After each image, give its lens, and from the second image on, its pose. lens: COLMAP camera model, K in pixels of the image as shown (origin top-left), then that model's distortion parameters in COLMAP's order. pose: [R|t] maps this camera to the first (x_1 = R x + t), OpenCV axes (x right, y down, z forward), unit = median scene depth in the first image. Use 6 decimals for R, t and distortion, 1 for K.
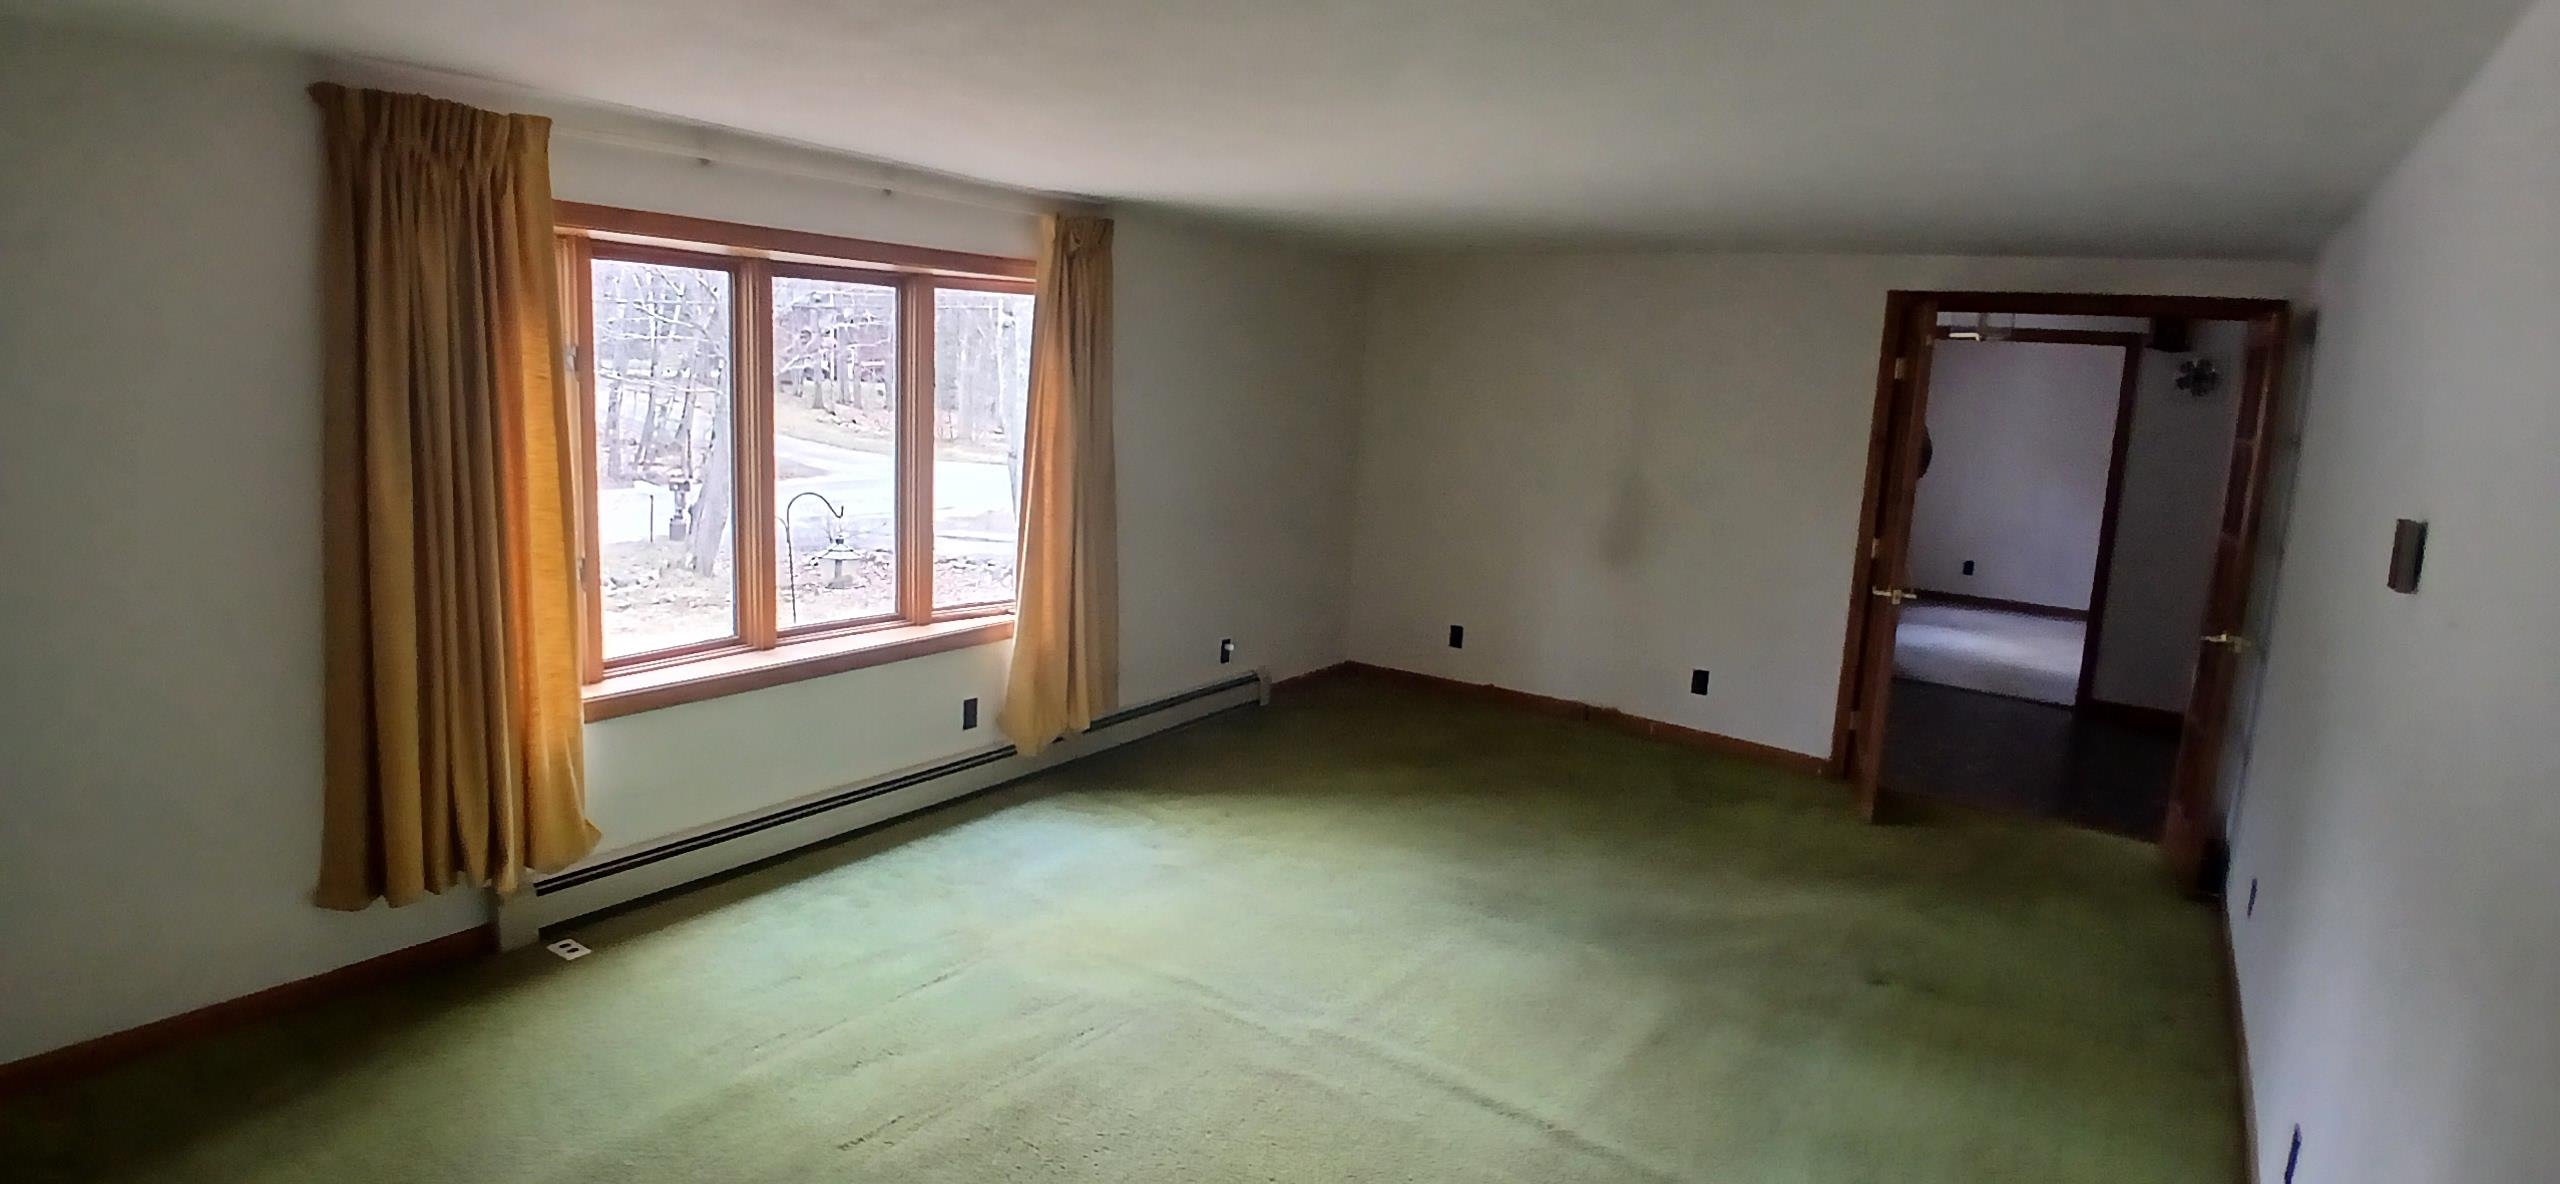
lens RADIAL K [[1225.7, 0, 1283.2], [0, 1225.7, 540.2], [0, 0, 1]] dist [0.012065, -0.032883]
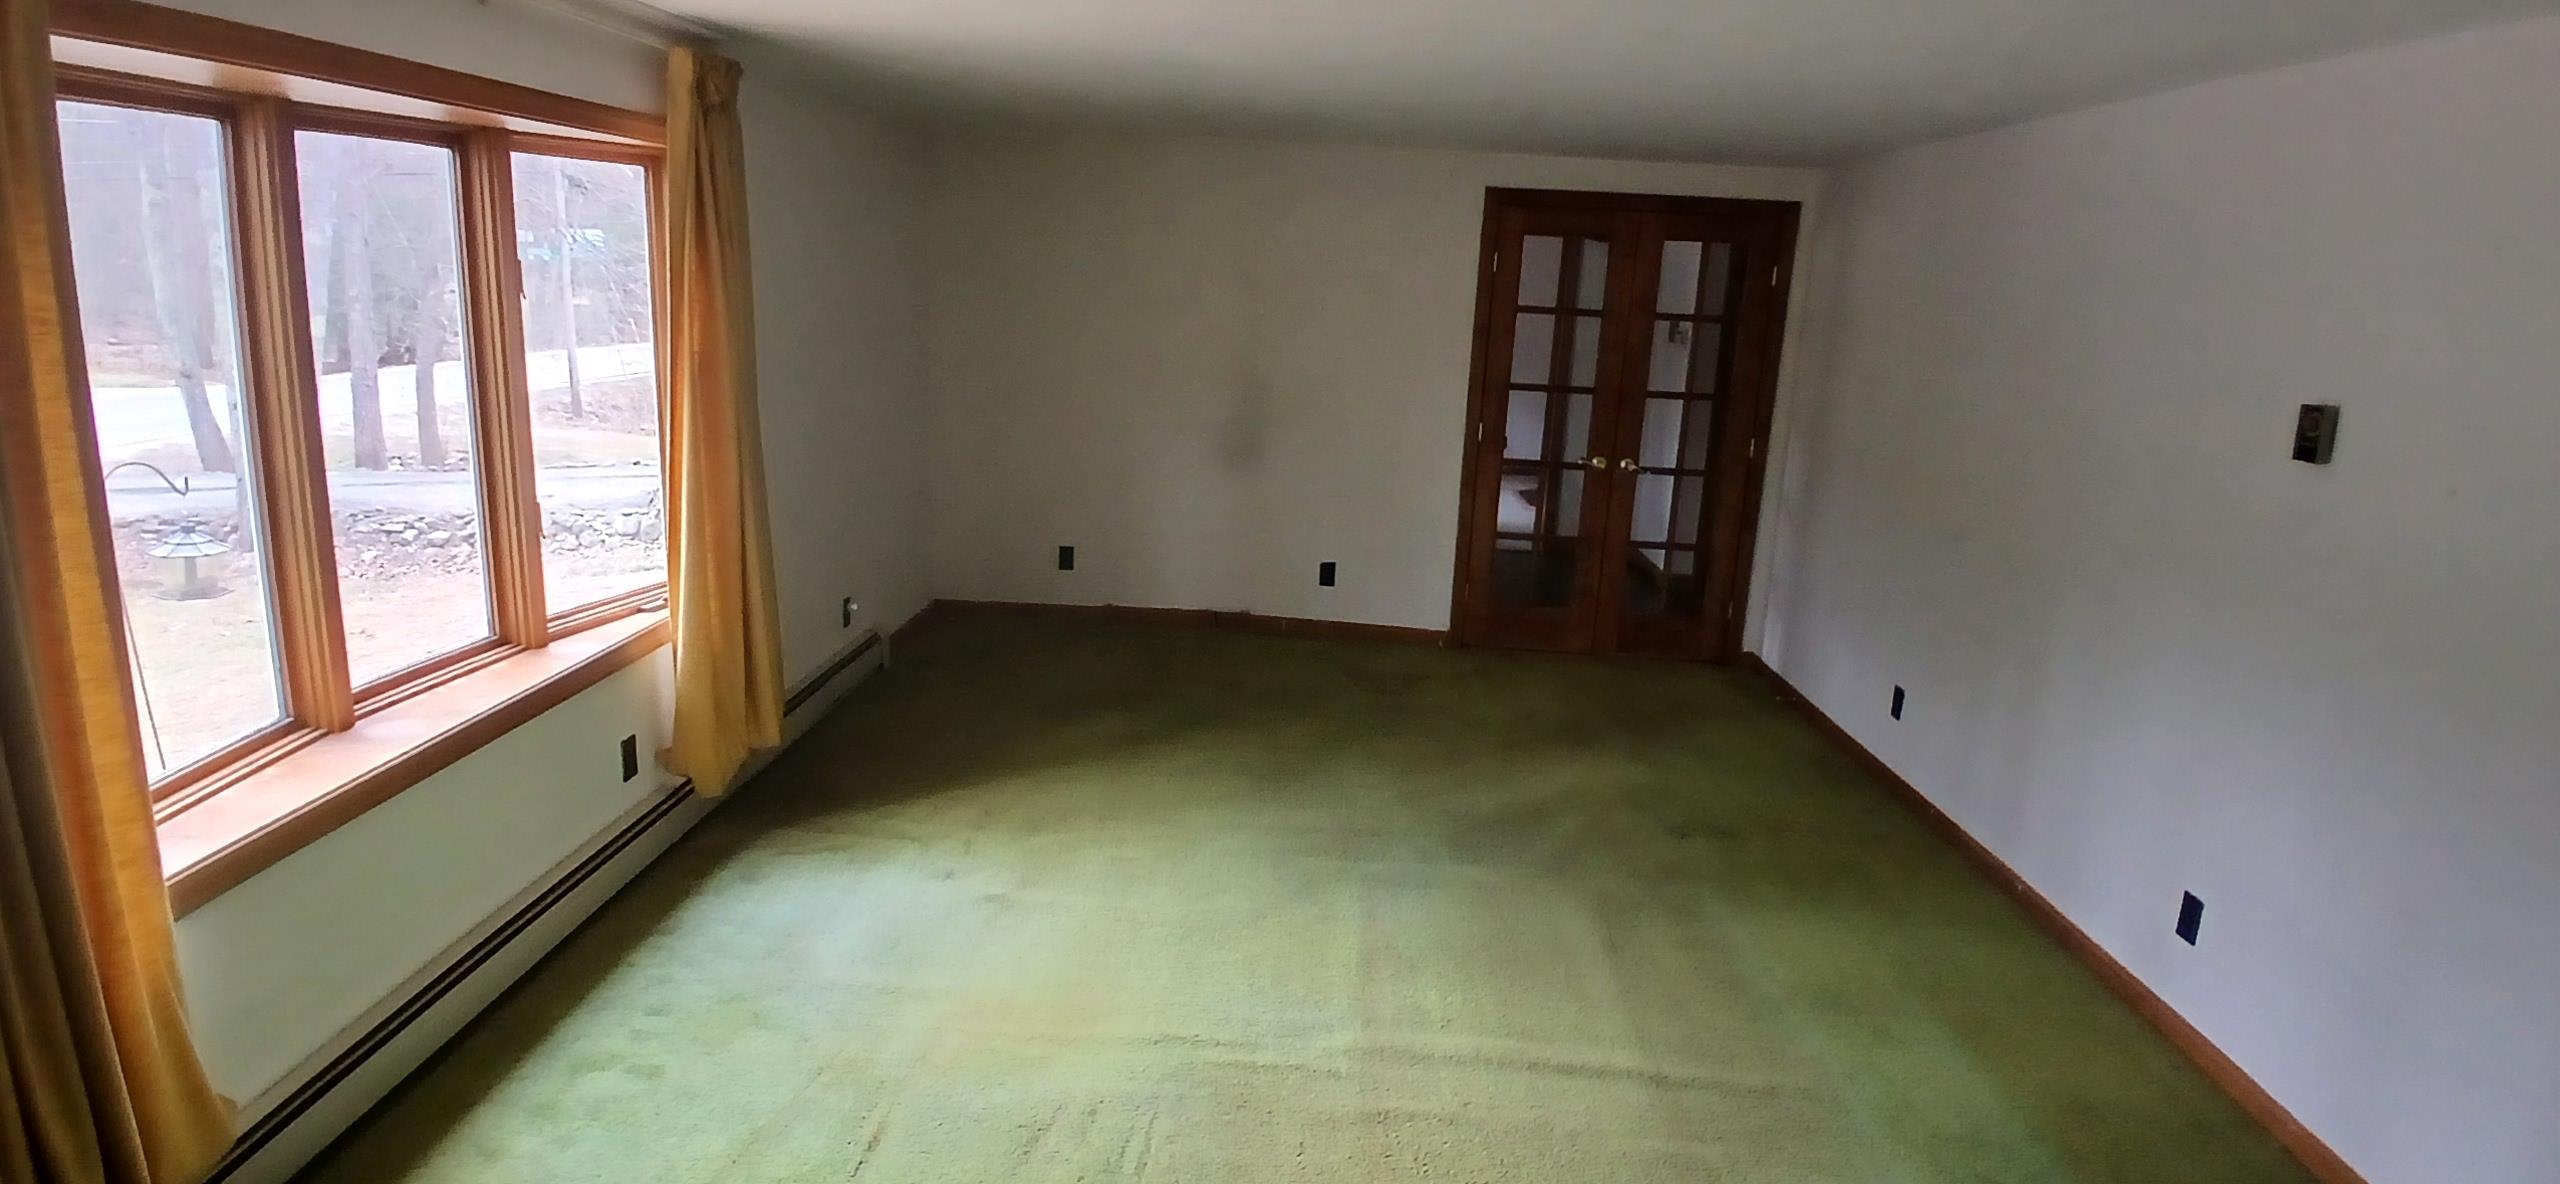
lens RADIAL K [[1225.7, 0, 1283.2], [0, 1225.7, 540.2], [0, 0, 1]] dist [0.012065, -0.032883]
pose [[0.864199, -0.115625, 0.489685, -0.270752], [0.070628, 0.991478, 0.109463, -0.038467], [-0.498168, -0.060013, 0.865001, 0.199601]]
